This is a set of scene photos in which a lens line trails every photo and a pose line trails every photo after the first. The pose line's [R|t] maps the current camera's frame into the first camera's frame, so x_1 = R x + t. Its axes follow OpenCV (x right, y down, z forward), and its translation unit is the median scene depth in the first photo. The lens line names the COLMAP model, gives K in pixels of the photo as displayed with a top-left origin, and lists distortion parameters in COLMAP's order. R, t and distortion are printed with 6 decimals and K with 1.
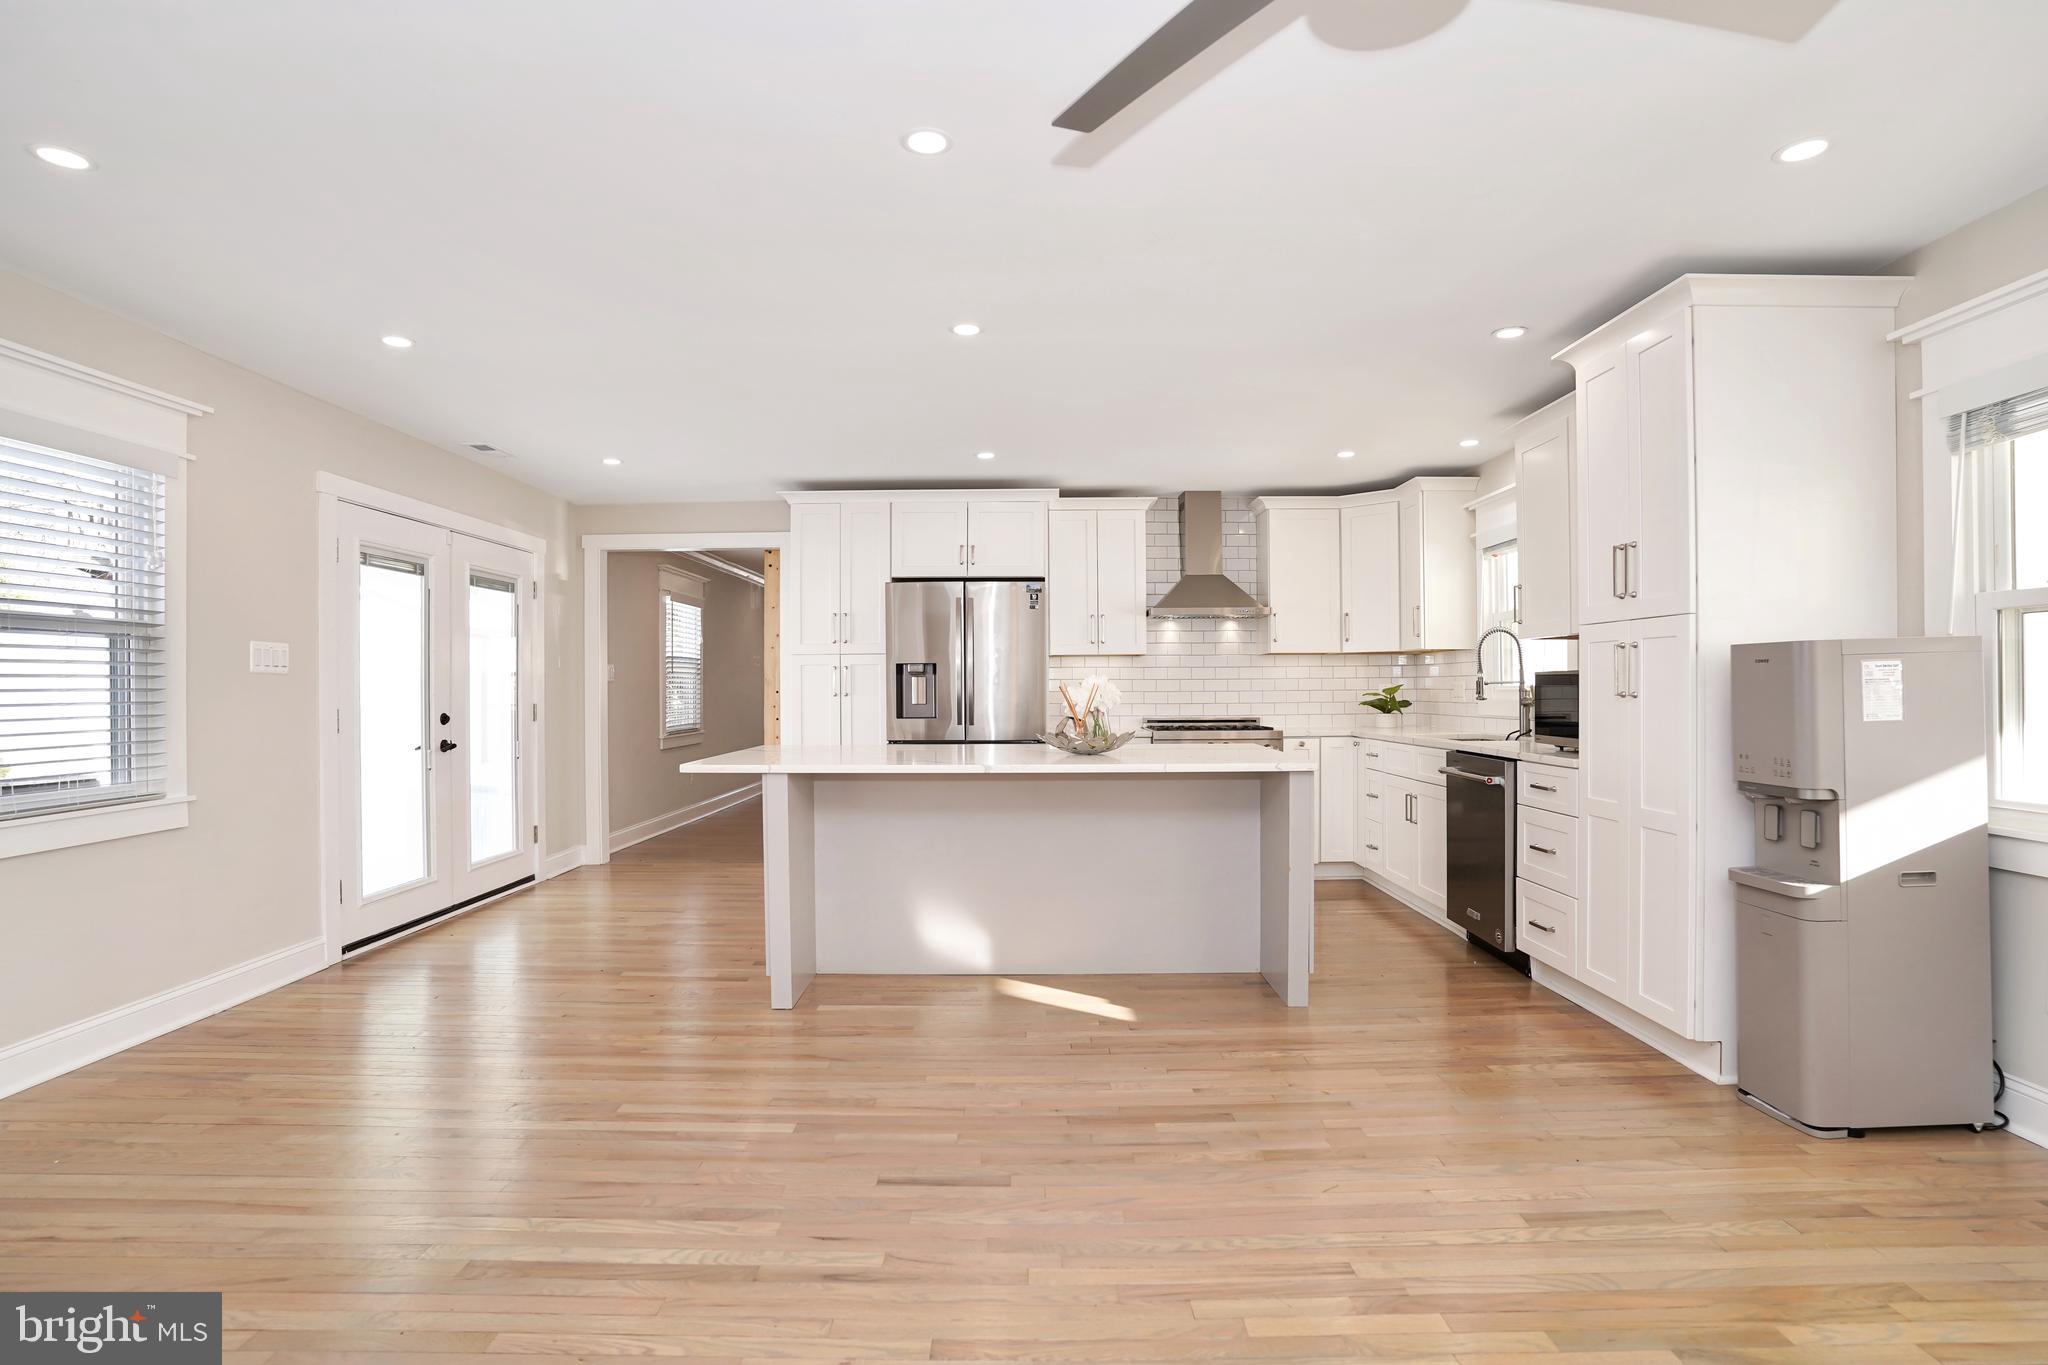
lens RADIAL K [[978.8, 0, 1024.0], [0, 978.8, 682.5], [0, 0, 1]] dist [-0.051111, 0.020036]
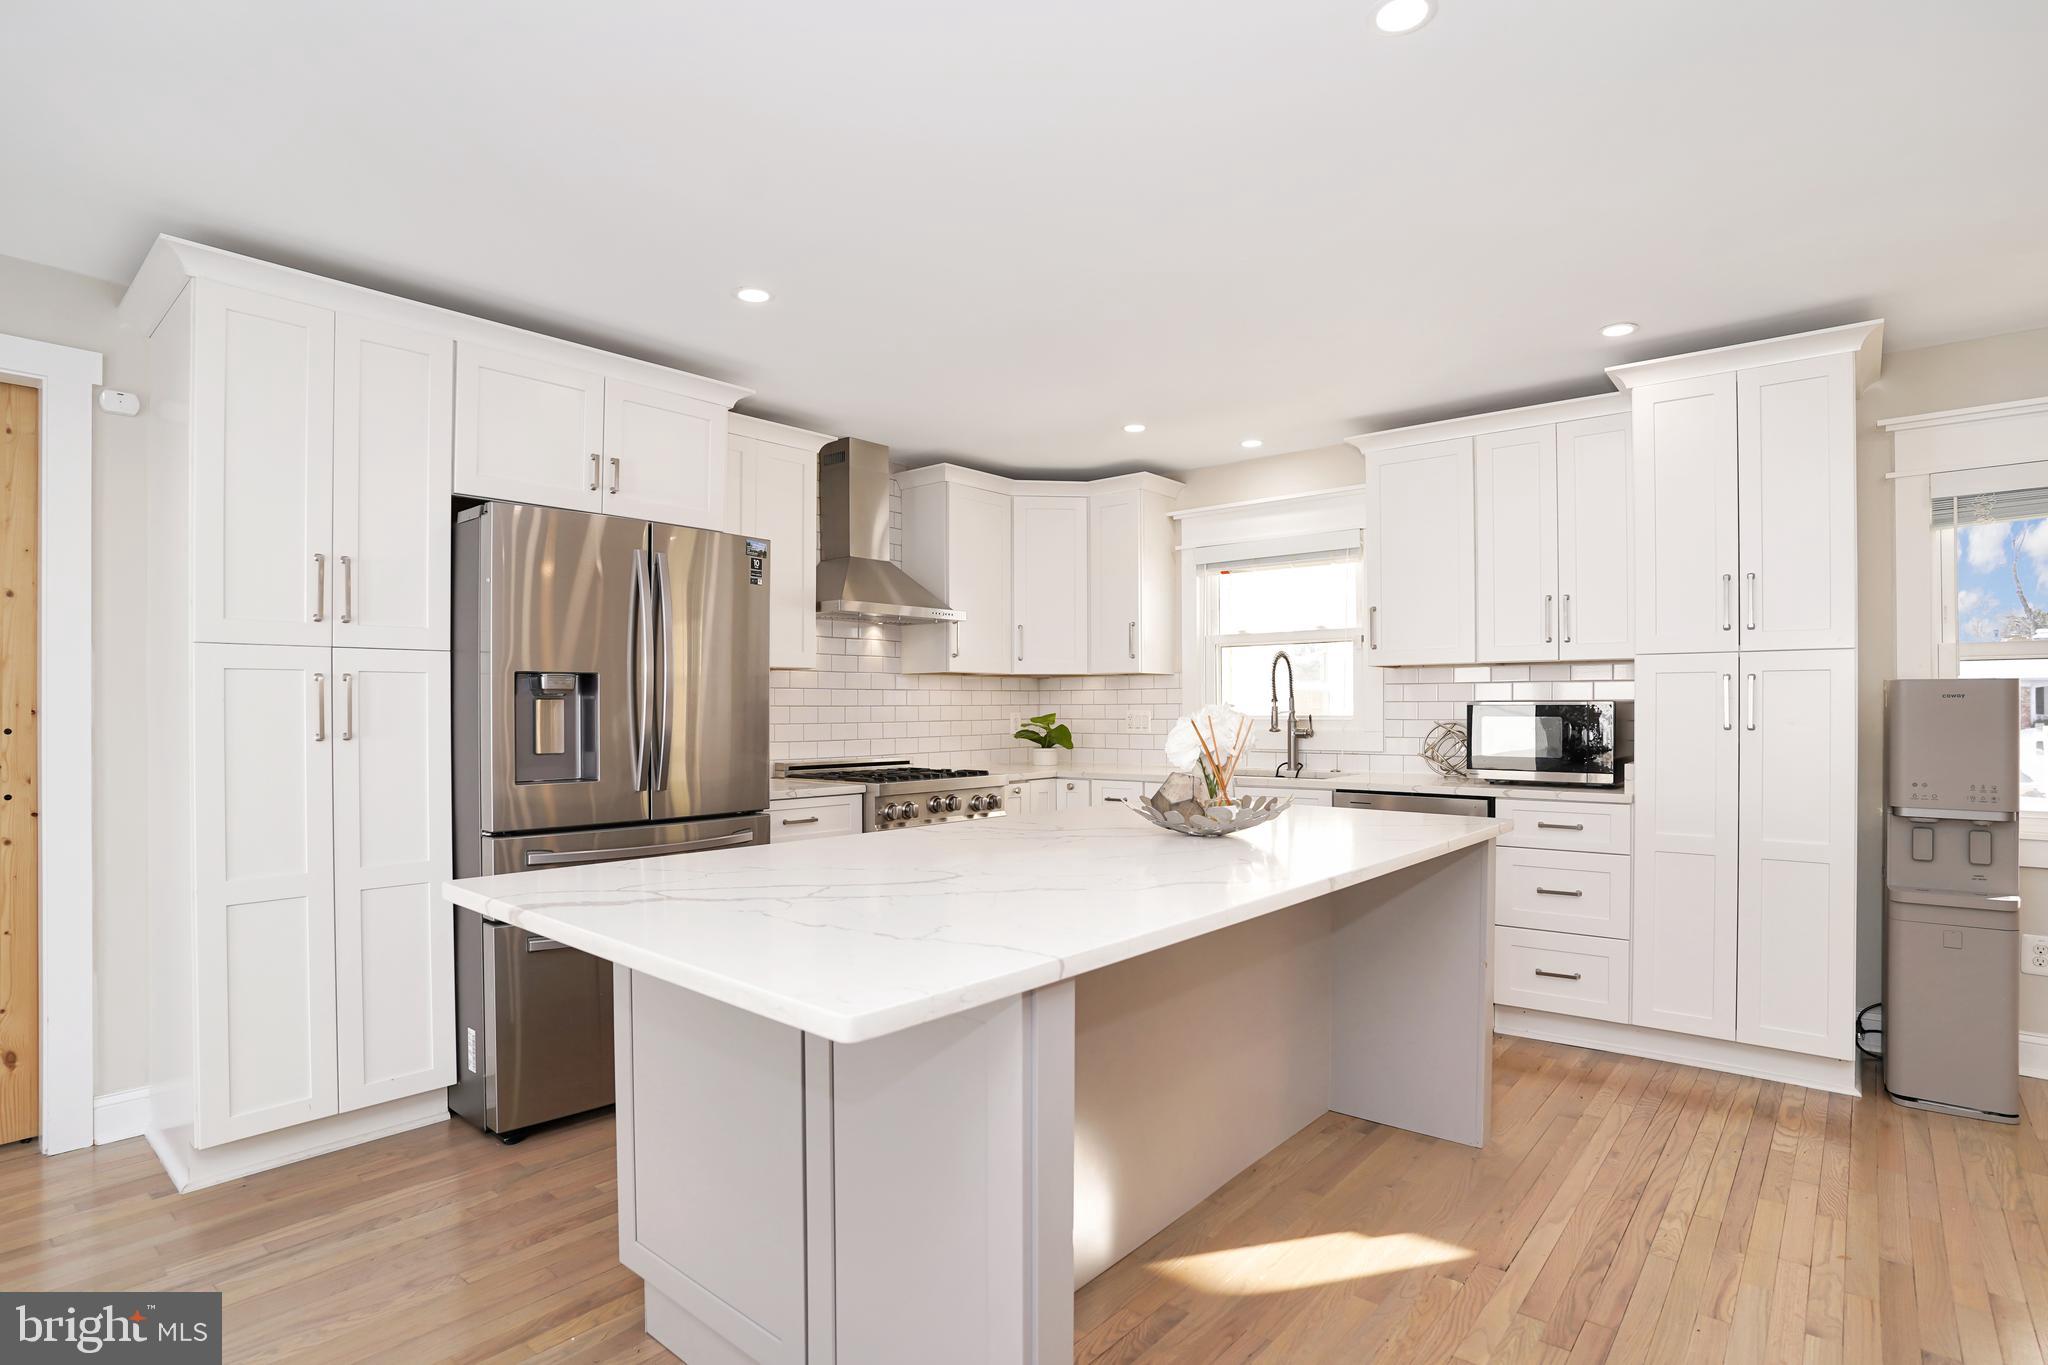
lens RADIAL K [[1028.8, 0, 1020.3], [0, 1028.8, 706.8], [0, 0, 1]] dist [-0.045086, 0.000526]
pose [[0.651206, 0.004223, 0.758889, -0.320253], [-0.003874, 0.999990, -0.002239, -0.001635], [-0.758891, -0.001482, 0.651216, 0.446058]]
